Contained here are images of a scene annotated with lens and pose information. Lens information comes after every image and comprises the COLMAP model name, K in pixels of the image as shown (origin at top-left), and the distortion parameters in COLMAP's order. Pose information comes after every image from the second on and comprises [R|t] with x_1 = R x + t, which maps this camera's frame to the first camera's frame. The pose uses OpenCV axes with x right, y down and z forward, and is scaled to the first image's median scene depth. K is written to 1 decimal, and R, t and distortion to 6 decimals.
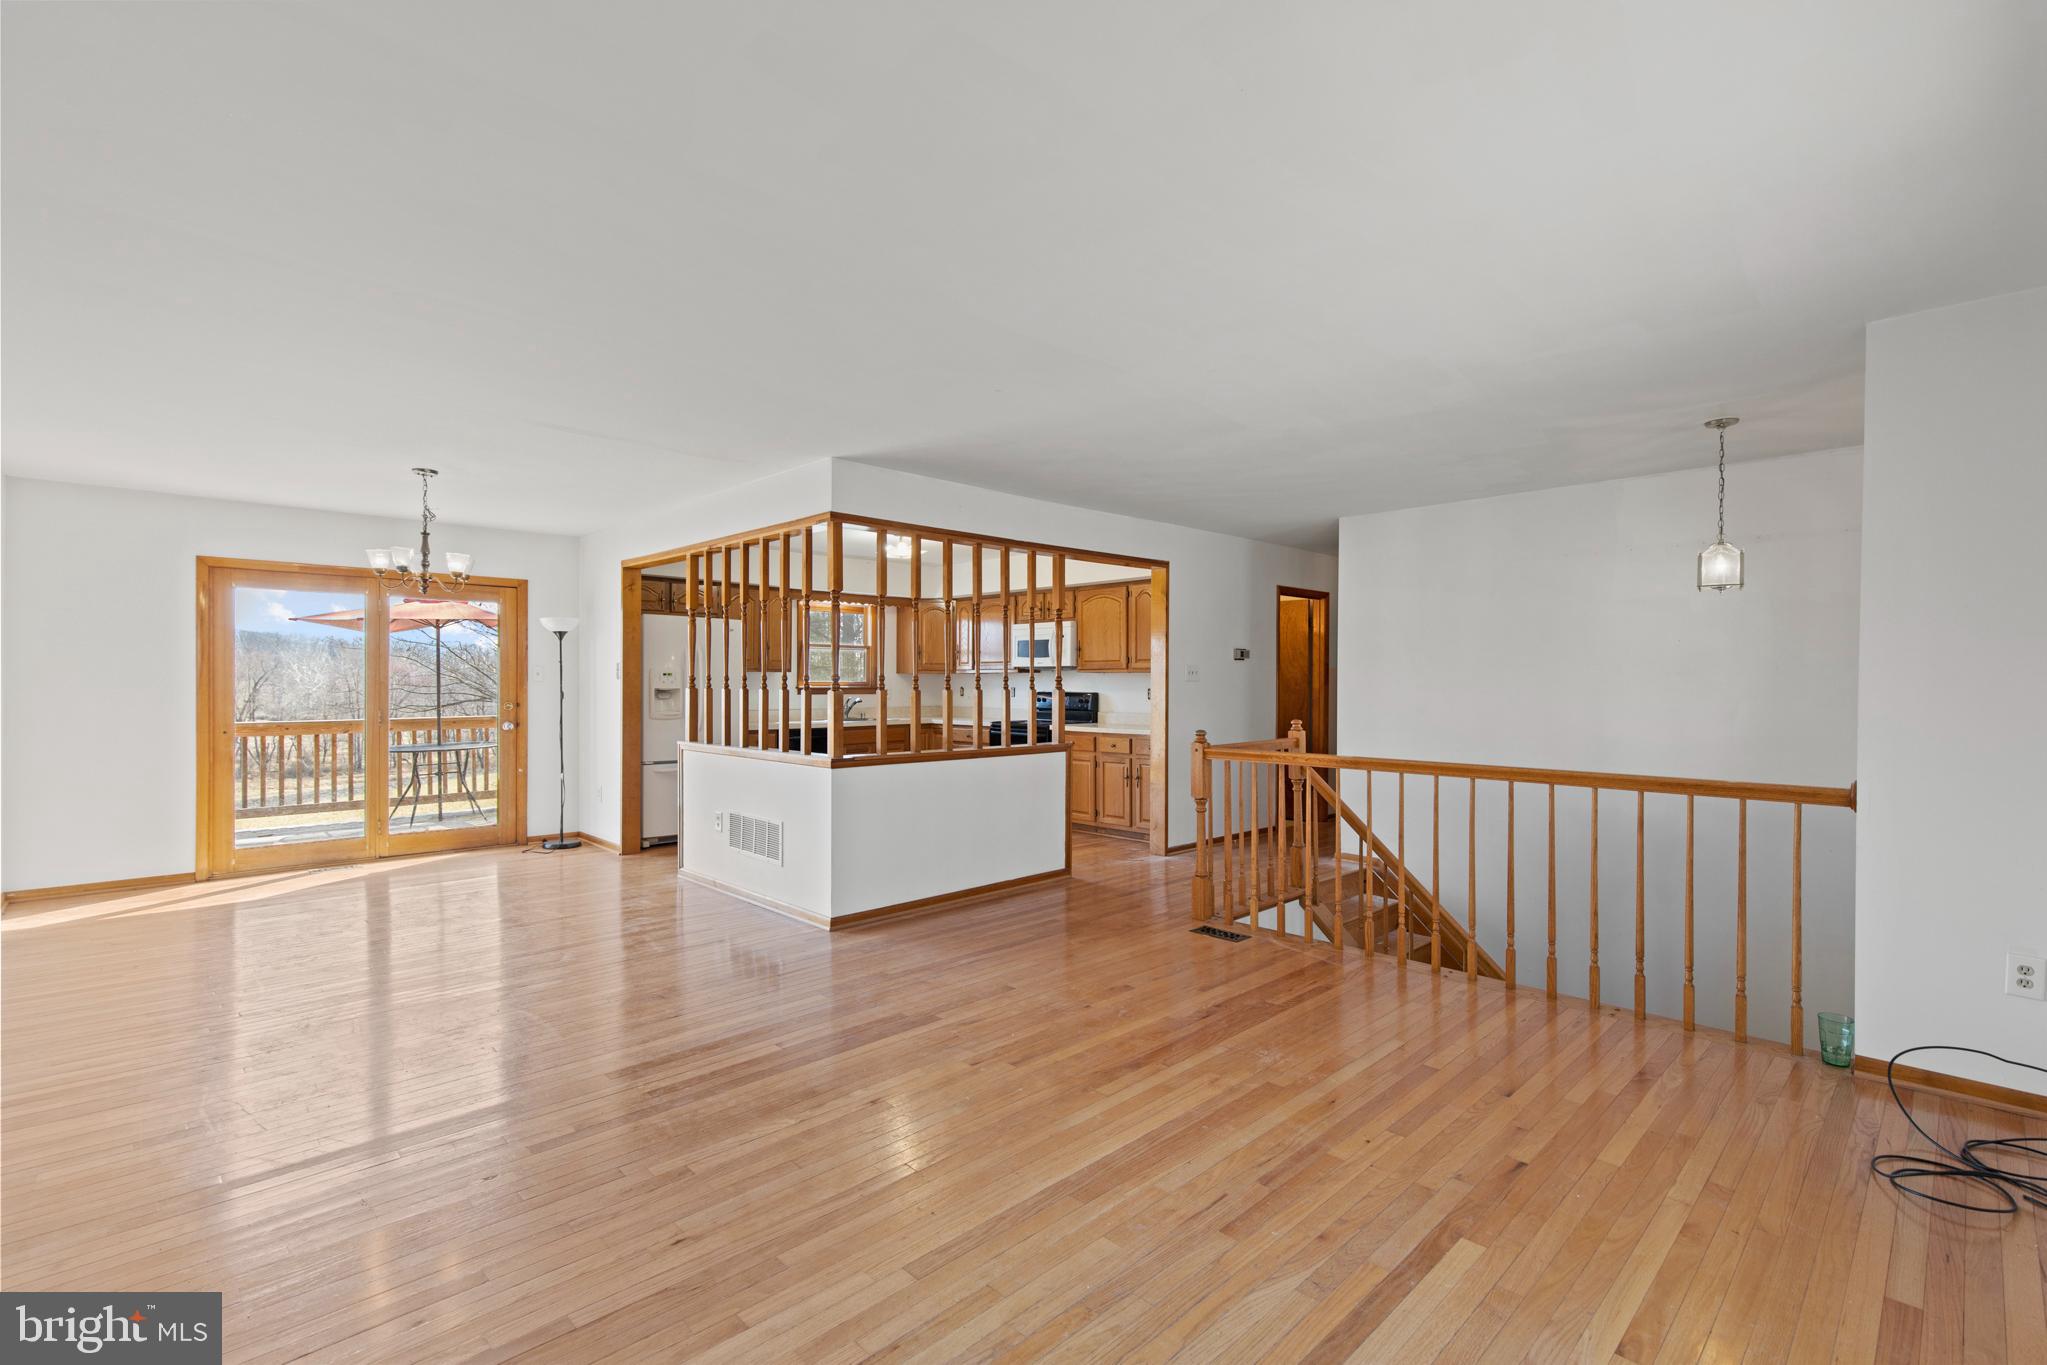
lens RADIAL K [[922.5, 0, 1023.5], [0, 922.5, 682.5], [0, 0, 1]] dist [-0.002244, -0.000415]
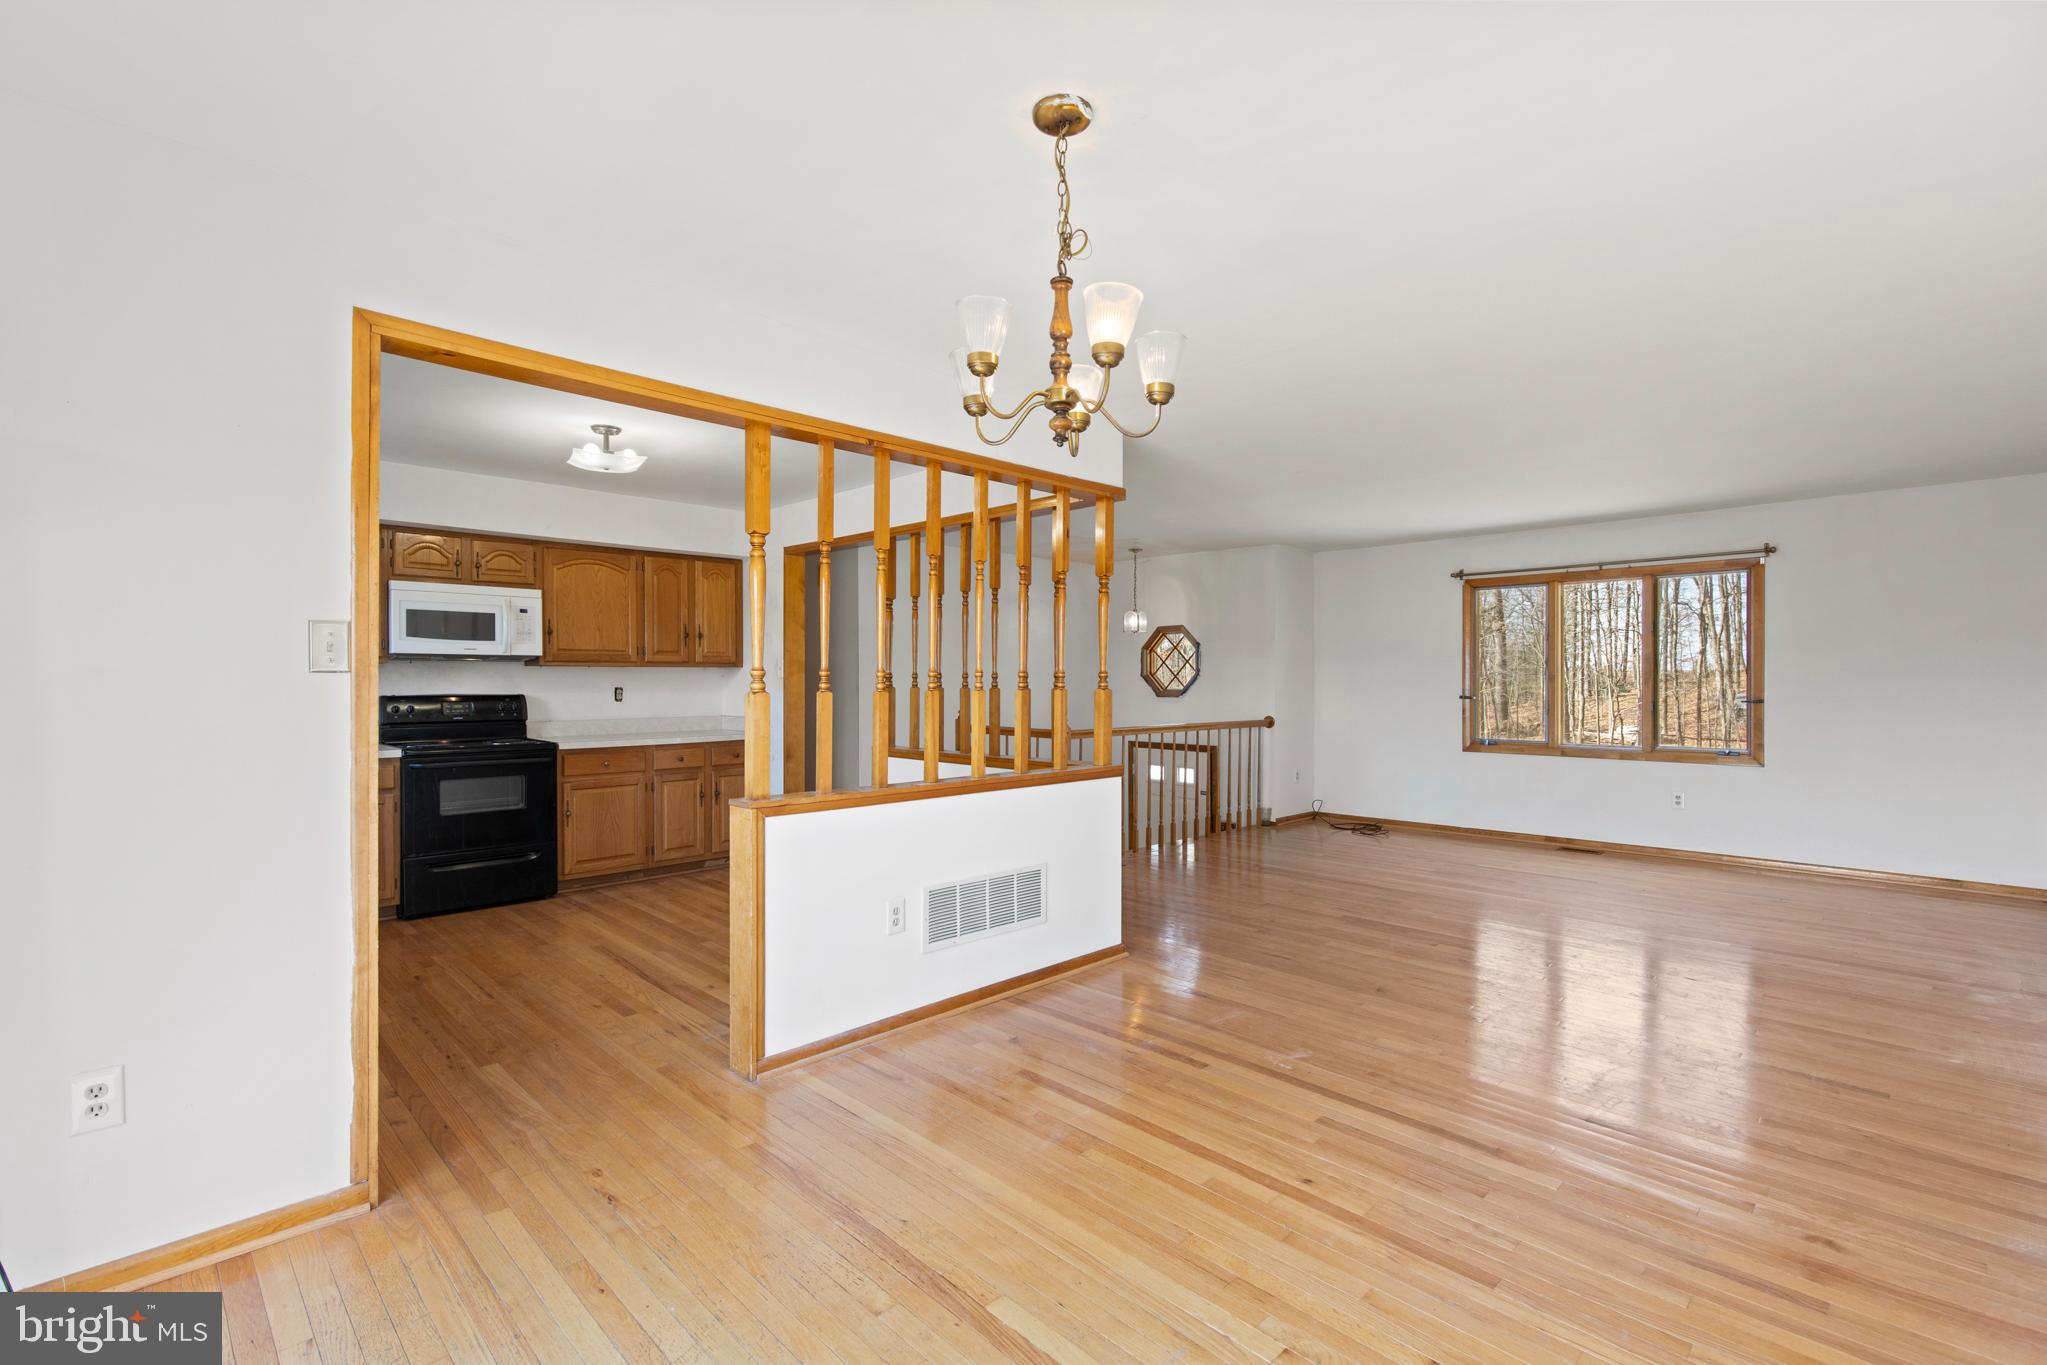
lens RADIAL K [[922.5, 0, 1023.5], [0, 922.5, 682.5], [0, 0, 1]] dist [-0.002244, -0.000415]
pose [[-0.012236, -0.004406, 0.999915, -0.644397], [-0.000752, 0.999990, 0.004397, -0.001487], [-0.999925, -0.000698, -0.012239, 0.645393]]
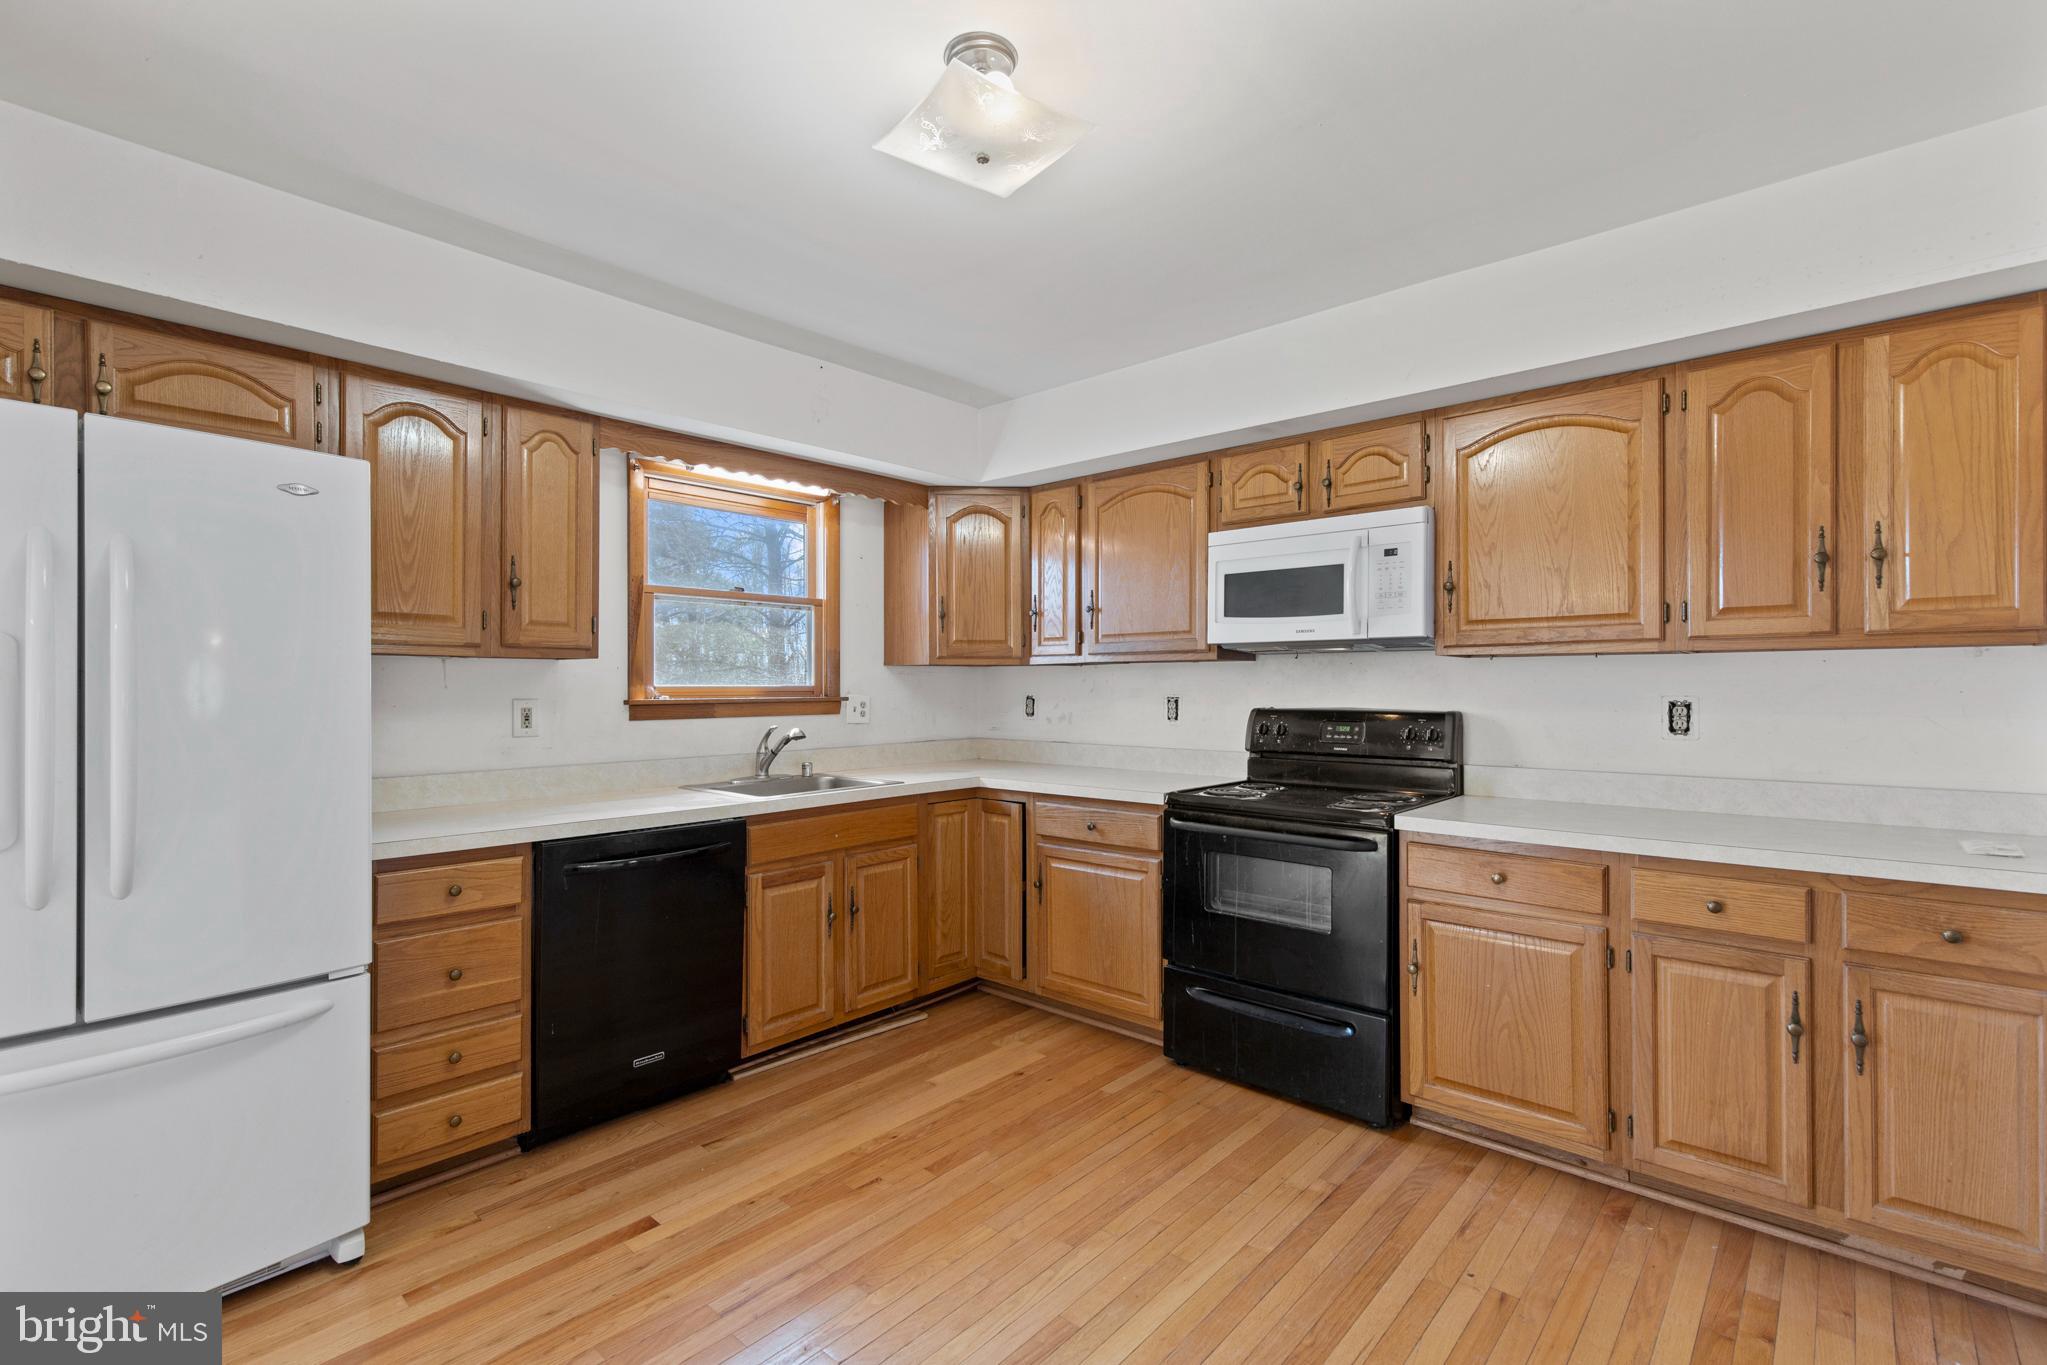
lens RADIAL K [[922.5, 0, 1023.5], [0, 922.5, 682.5], [0, 0, 1]] dist [-0.002244, -0.000415]
pose [[0.996813, -0.003282, 0.079708, -0.125438], [0.003506, 0.999990, -0.002673, -0.000609], [-0.079698, 0.002944, 0.996815, 0.664516]]
